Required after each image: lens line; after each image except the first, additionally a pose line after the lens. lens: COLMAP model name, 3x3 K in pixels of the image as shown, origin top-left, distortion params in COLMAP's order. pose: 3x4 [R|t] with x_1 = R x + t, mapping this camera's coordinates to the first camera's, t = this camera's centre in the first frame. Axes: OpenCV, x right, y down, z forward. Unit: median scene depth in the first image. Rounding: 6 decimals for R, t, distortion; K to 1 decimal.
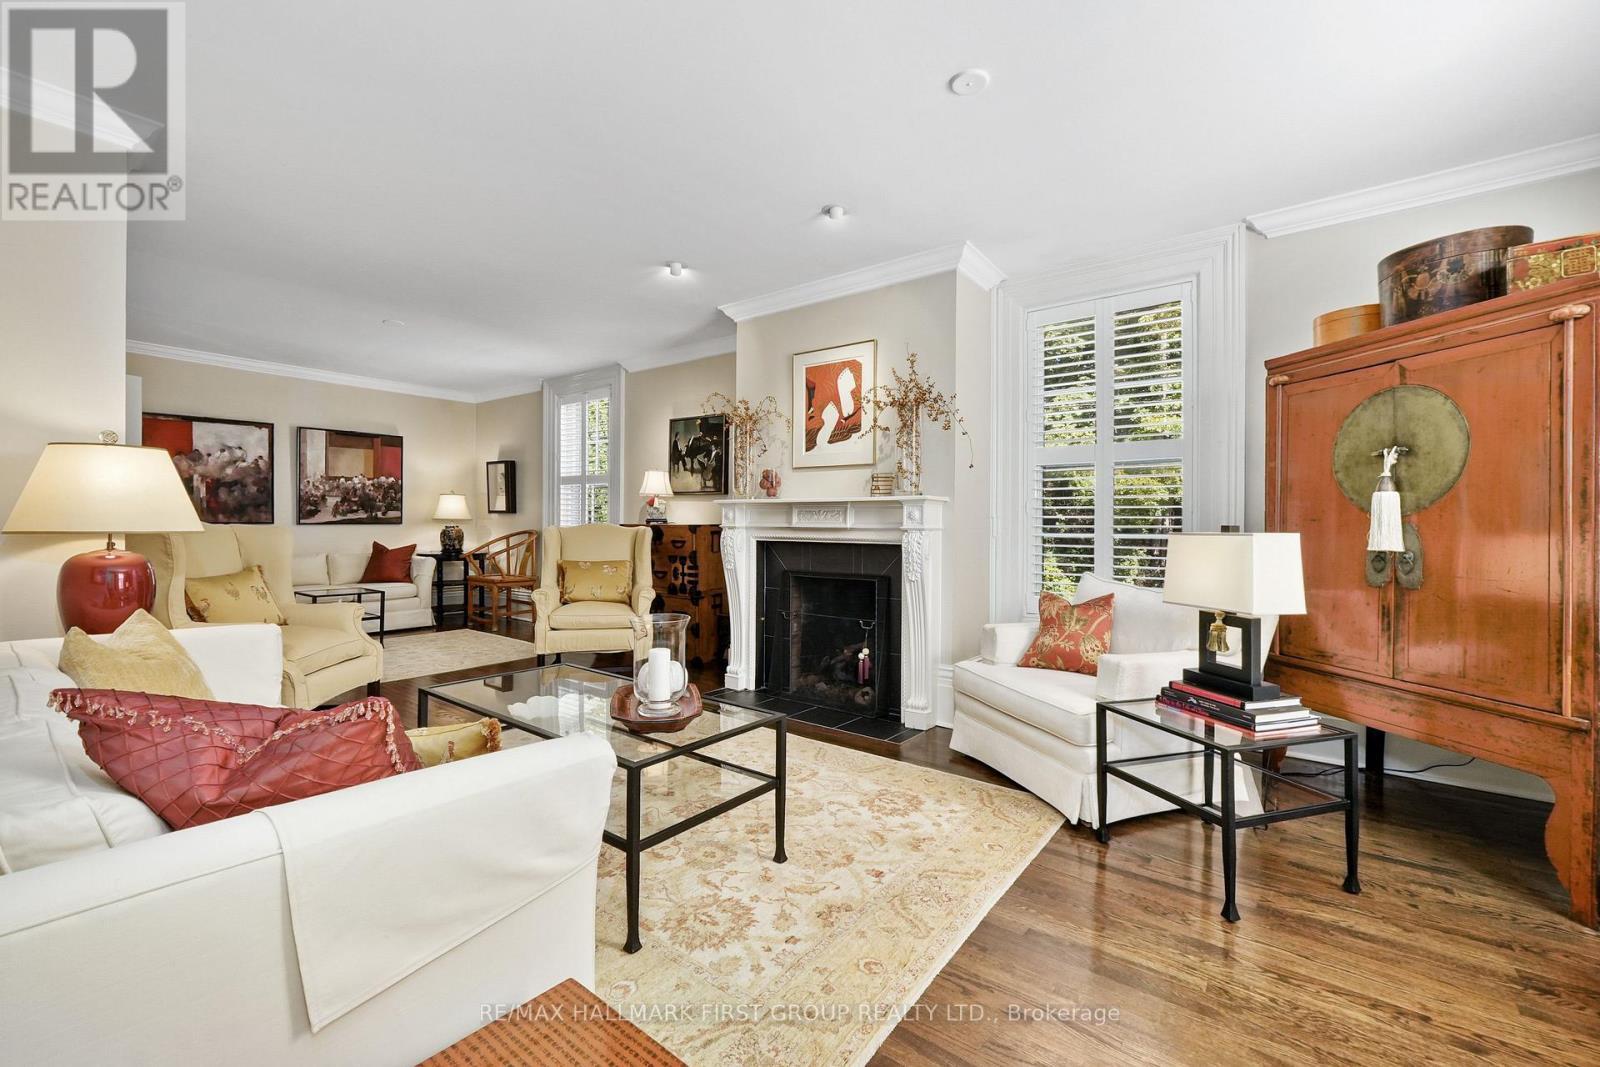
lens RADIAL K [[666.7, 0, 797.1], [0, 666.7, 530.6], [0, 0, 1]] dist [-0.012349, 0.000874]
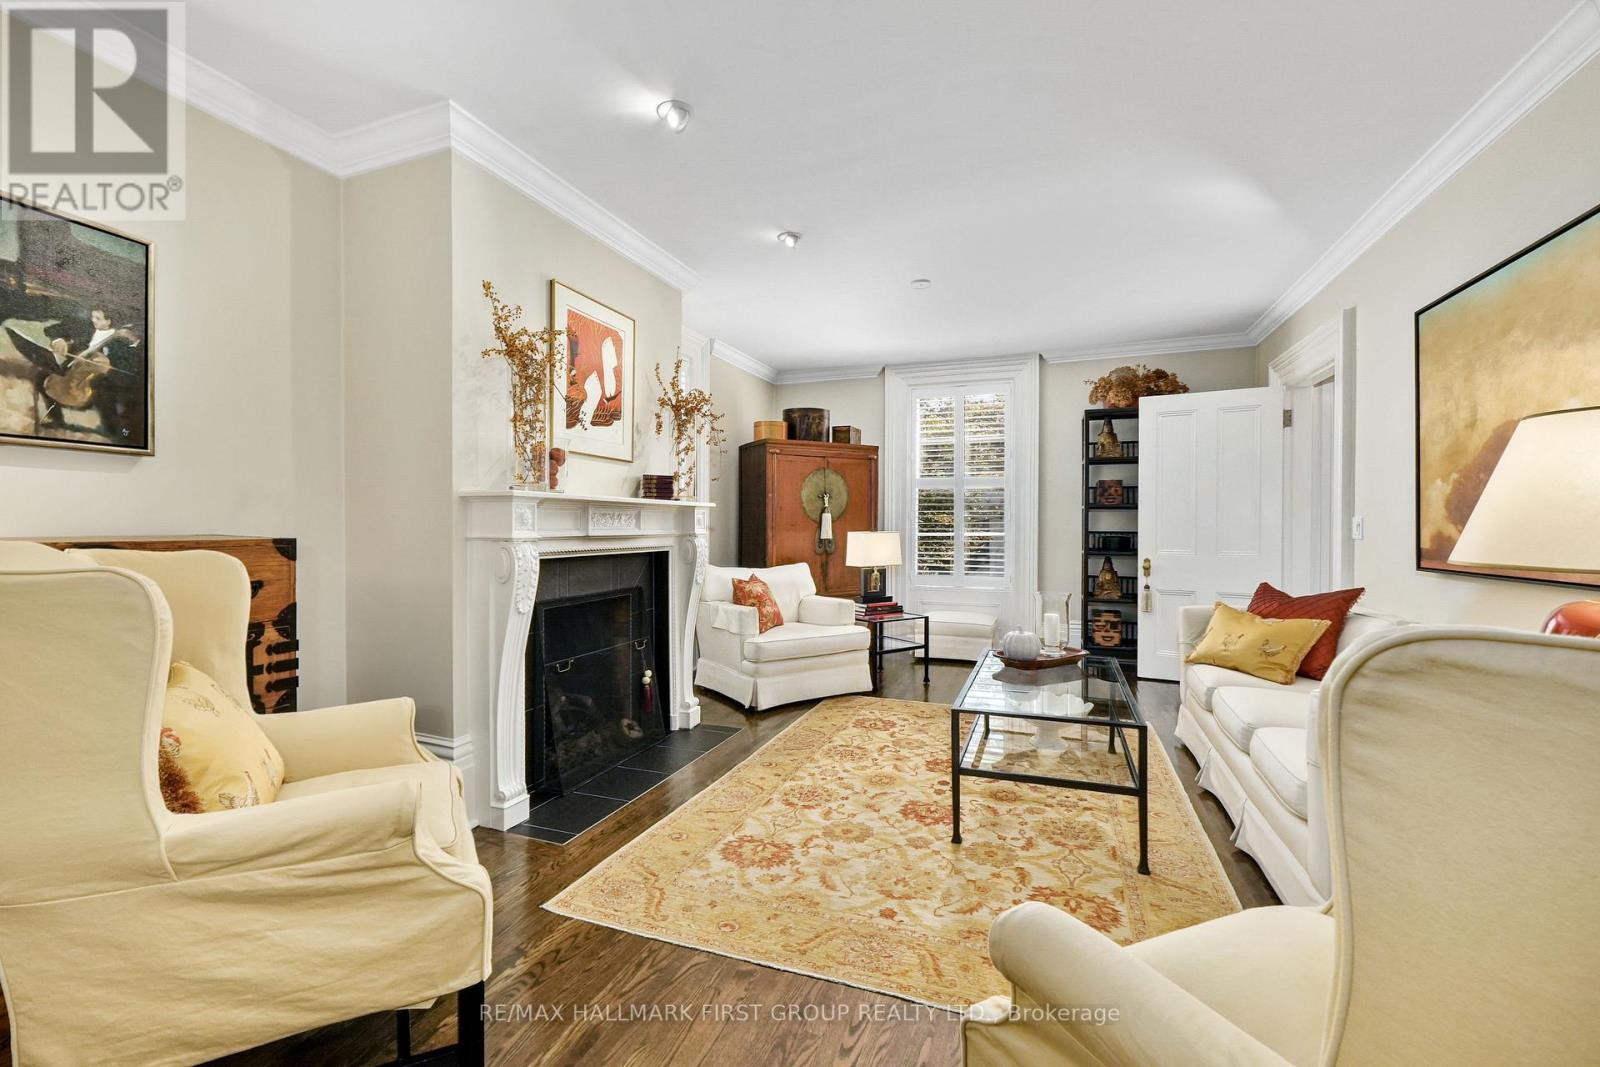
lens RADIAL K [[666.7, 0, 798.2], [0, 666.7, 531.2], [0, 0, 1]] dist [-0.012349, 0.000874]
pose [[-0.283504, -0.017053, 0.958819, -0.765165], [0.004397, 0.999808, 0.019082, -0.023371], [-0.958961, 0.009626, -0.283375, 1.010530]]
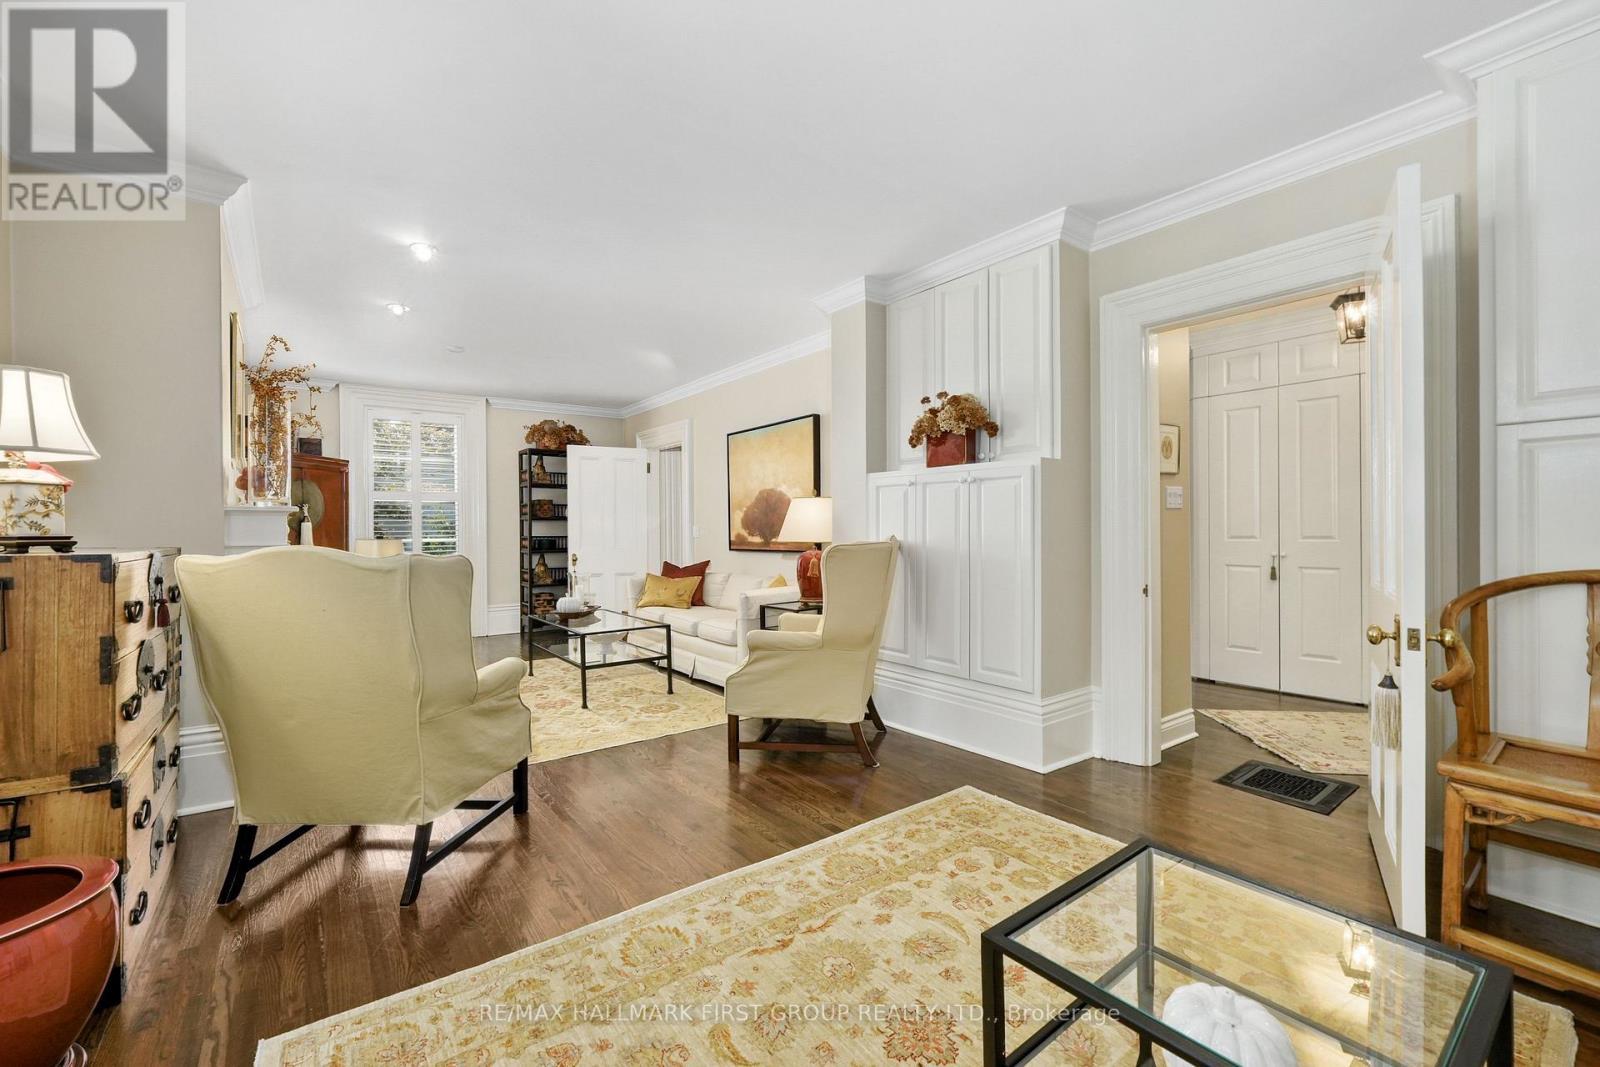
lens RADIAL K [[666.7, 0, 800.6], [0, 666.7, 531.6], [0, 0, 1]] dist [-0.012349, 0.000874]
pose [[-0.964137, -0.001990, 0.265397, -0.854827], [0.001211, 0.999929, 0.011896, -0.028532], [-0.265402, 0.011791, -0.964066, 1.635351]]
